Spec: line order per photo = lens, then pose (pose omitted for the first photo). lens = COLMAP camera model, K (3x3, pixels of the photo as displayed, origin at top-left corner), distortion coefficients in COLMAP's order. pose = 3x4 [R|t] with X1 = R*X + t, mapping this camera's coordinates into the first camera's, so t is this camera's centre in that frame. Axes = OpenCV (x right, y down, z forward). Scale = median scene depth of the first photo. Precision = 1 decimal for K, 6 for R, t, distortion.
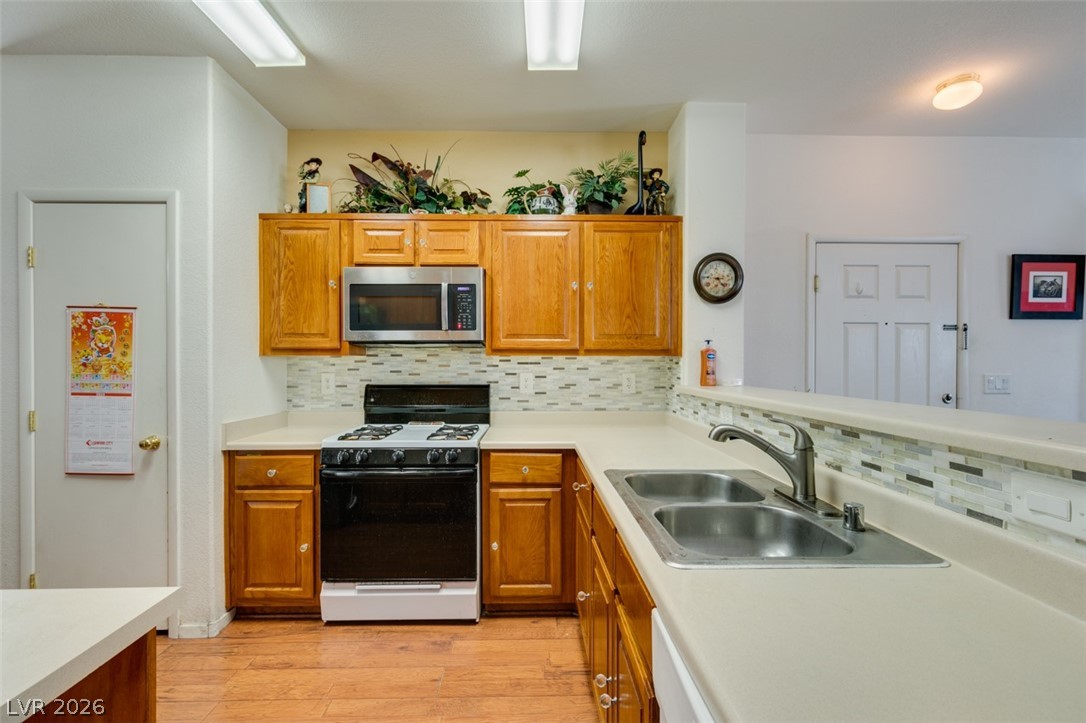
lens RADIAL K [[488.0, 0, 545.2], [0, 488.0, 362.8], [0, 0, 1]] dist [-0.000045, -0.002978]
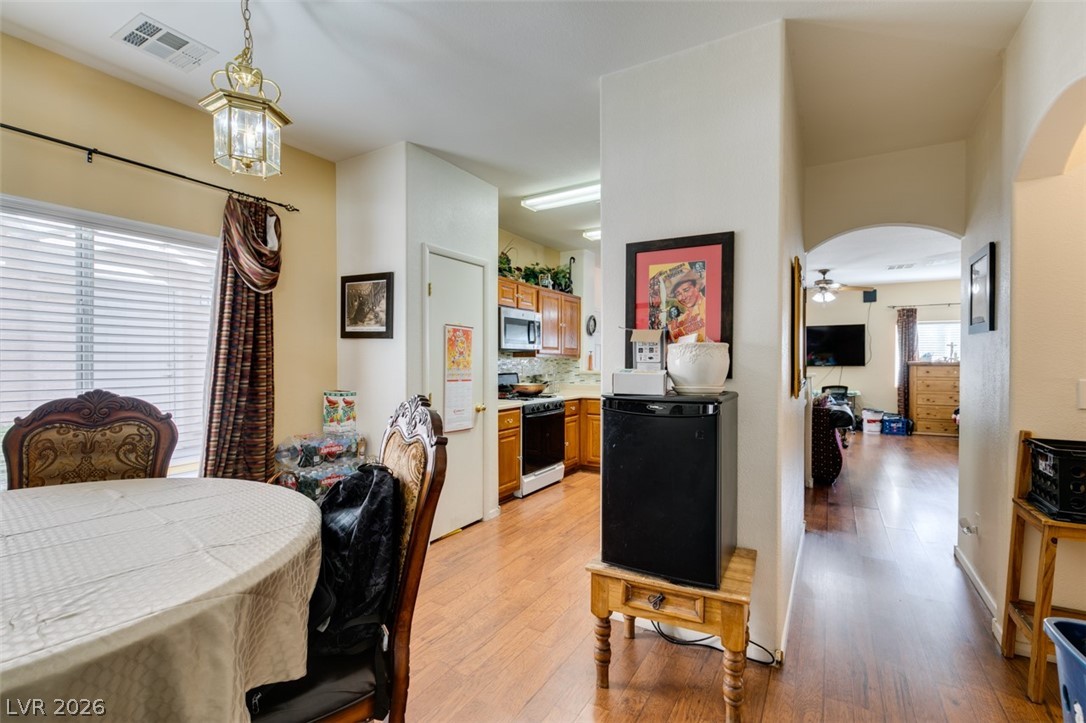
lens RADIAL K [[482.9, 0, 543.0], [0, 482.9, 361.5], [0, 0, 1]] dist [0.001690, -0.000347]
pose [[0.535546, -0.001068, 0.844506, -1.953525], [0.000853, 0.999999, 0.000724, 0.001739], [-0.844506, 0.000332, 0.535546, -0.077532]]
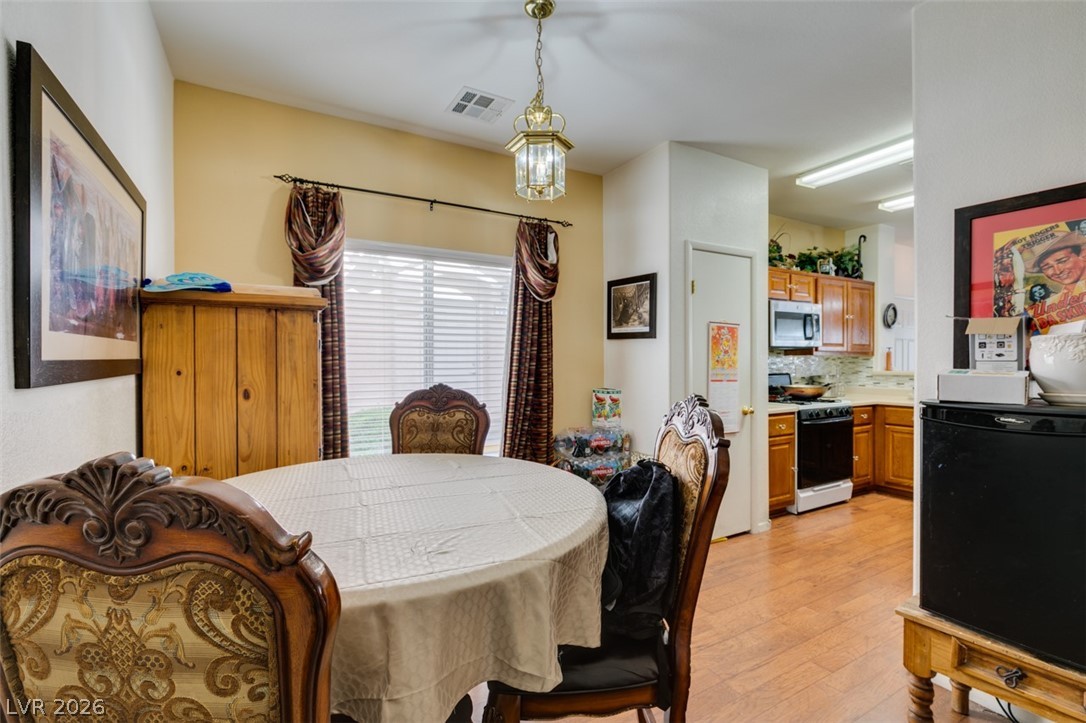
lens RADIAL K [[488.0, 0, 545.2], [0, 488.0, 362.8], [0, 0, 1]] dist [-0.000045, -0.002978]
pose [[0.878880, -0.005906, 0.477006, -1.973192], [0.005065, 0.999983, 0.003049, 0.001684], [-0.477016, -0.000264, 0.878895, -0.065676]]
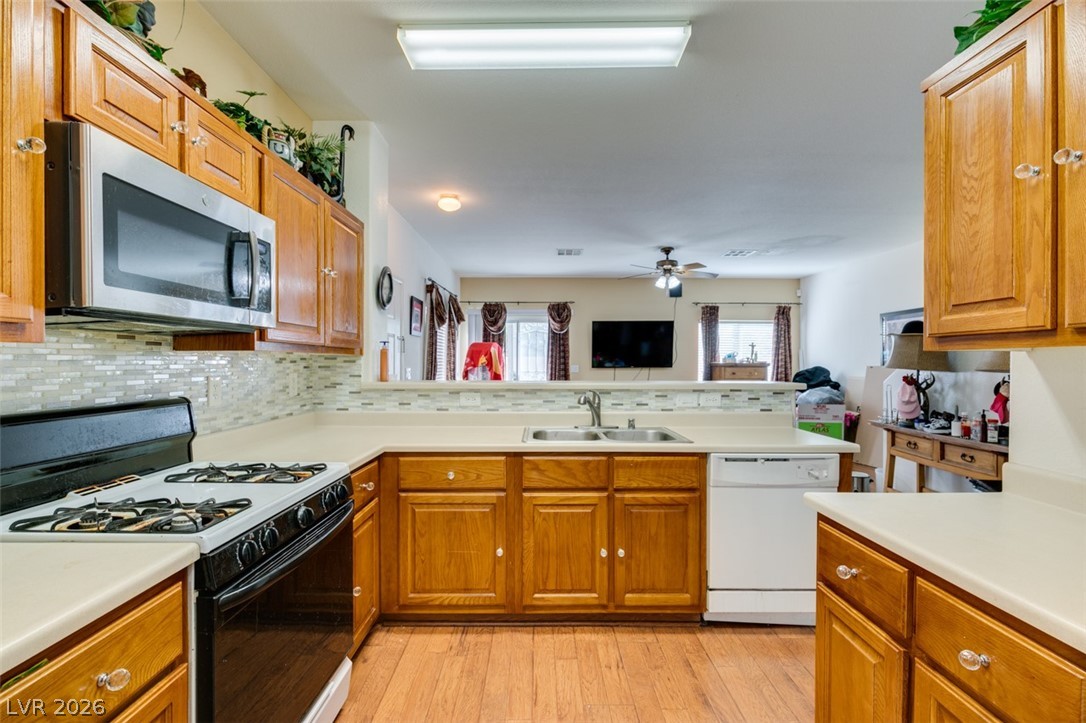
lens RADIAL K [[481.6, 0, 539.4], [0, 481.6, 366.1], [0, 0, 1]] dist [-0.002880, -0.000361]
pose [[0.026792, -0.010247, 0.999589, -0.854863], [-0.000126, 0.999947, 0.010254, -0.000637], [-0.999641, -0.000400, 0.026790, 0.661392]]
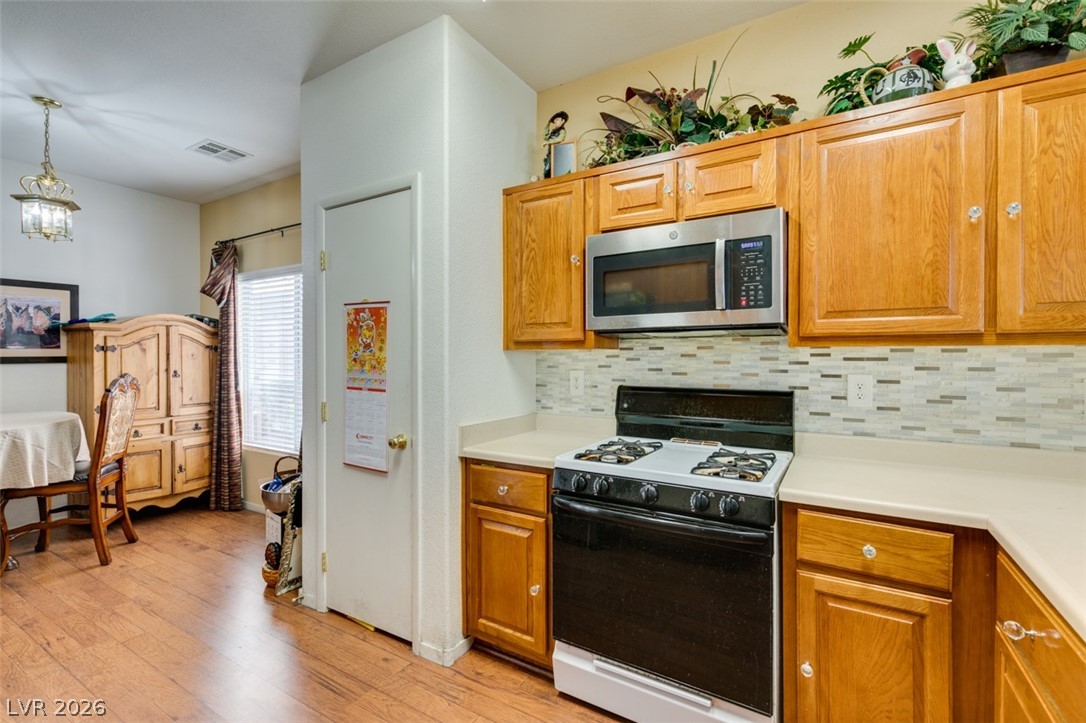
lens RADIAL K [[486.4, 0, 542.2], [0, 486.4, 359.3], [0, 0, 1]] dist [0.006103, -0.000449]
pose [[0.839052, 0.002341, -0.544047, -0.050254], [-0.000479, 0.999994, 0.003563, -0.001091], [0.544051, -0.002729, 0.839047, 0.325509]]
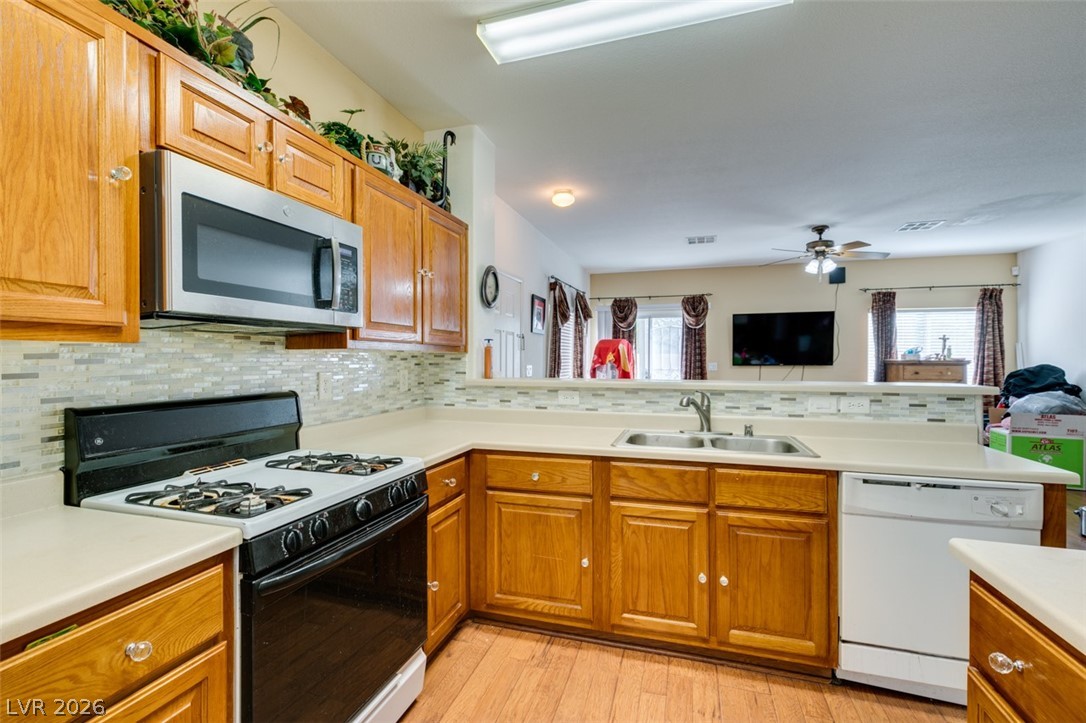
lens RADIAL K [[483.1, 0, 540.5], [0, 483.1, 360.3], [0, 0, 1]] dist [0.001764, -0.000648]
pose [[0.318684, -0.003889, 0.947853, -0.782780], [0.001556, 0.999992, 0.003580, -0.000013], [-0.947860, 0.000334, 0.318687, 0.562093]]
